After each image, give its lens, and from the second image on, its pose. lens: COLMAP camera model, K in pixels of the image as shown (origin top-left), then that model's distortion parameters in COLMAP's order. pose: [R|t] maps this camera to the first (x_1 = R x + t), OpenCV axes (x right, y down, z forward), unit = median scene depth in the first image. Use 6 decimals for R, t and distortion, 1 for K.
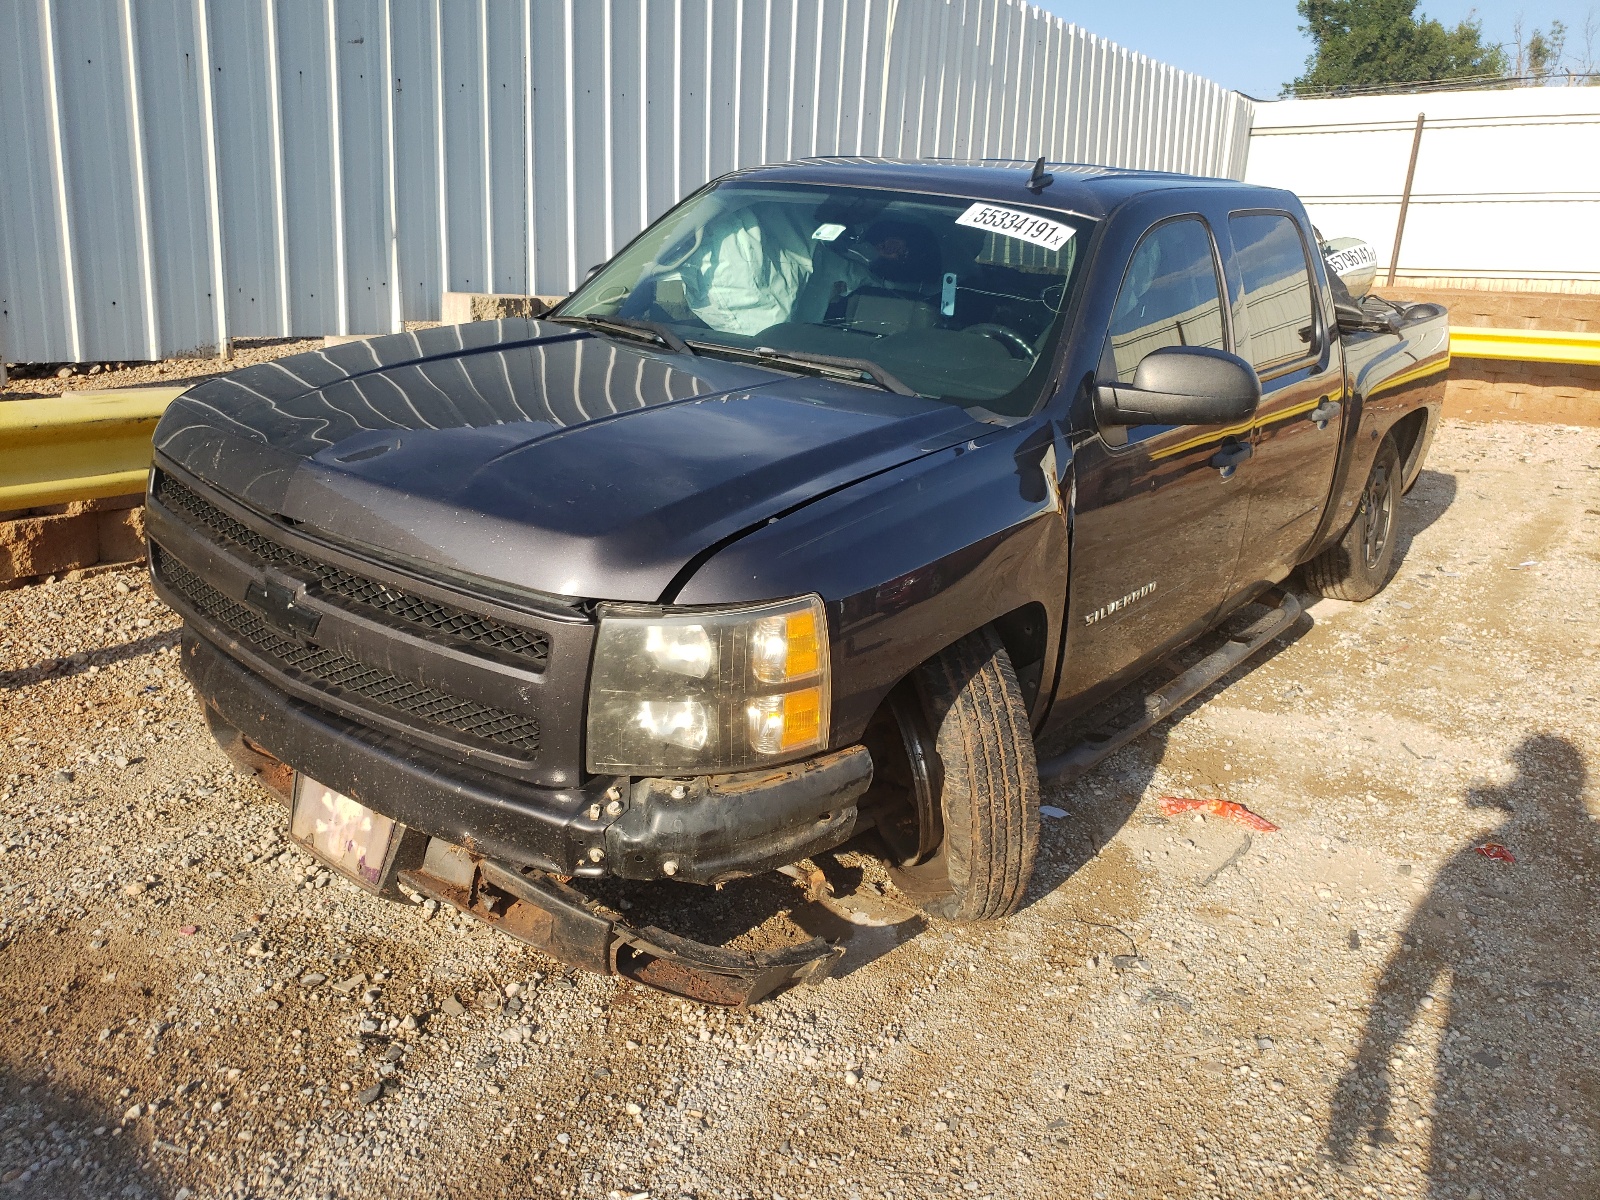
lens RADIAL K [[1215.4, 0, 800.3], [0, 1215.4, 635.1], [0, 0, 1]] dist [0.003714, 0.015459]
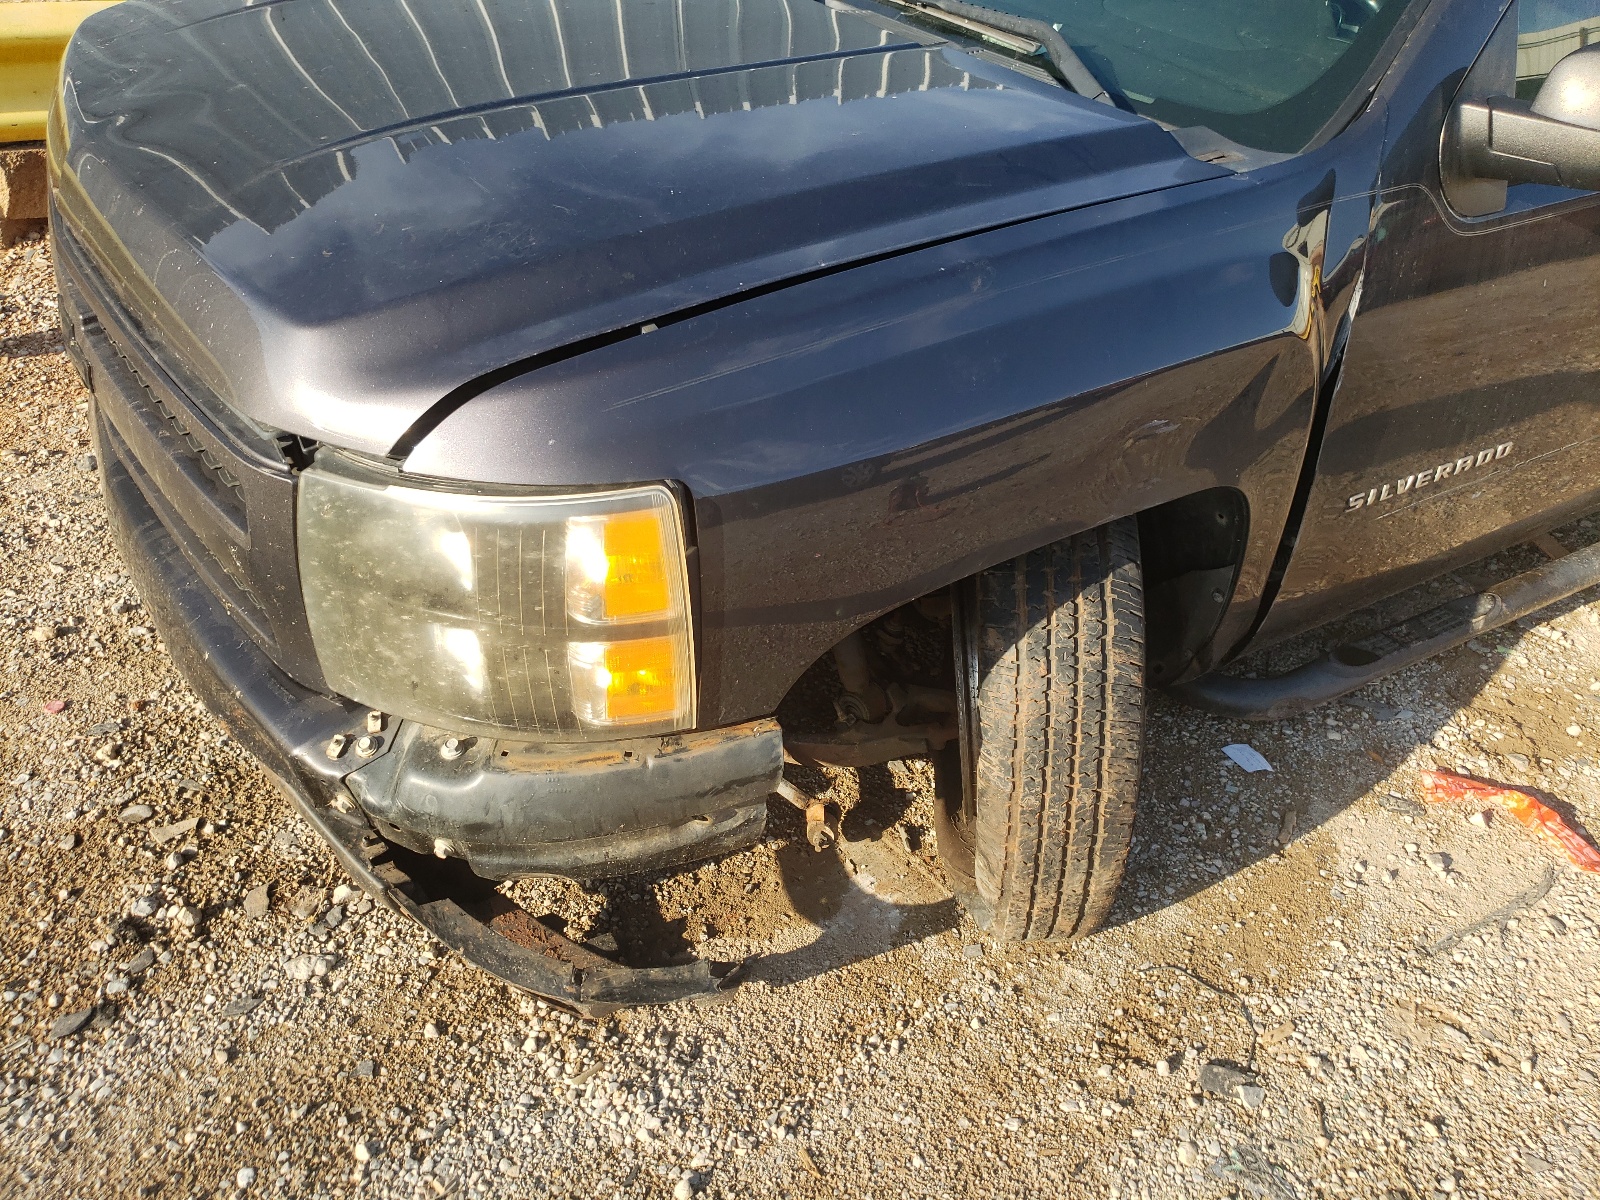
lens RADIAL K [[1215.4, 0, 800.0], [0, 1215.4, 601.8], [0, 0, 1]] dist [0.003714, 0.015459]
pose [[0.938001, 0.205414, -0.279210, 0.193712], [-0.130573, 0.955550, 0.264337, -0.113076], [0.321098, -0.211492, 0.923129, 0.409250]]
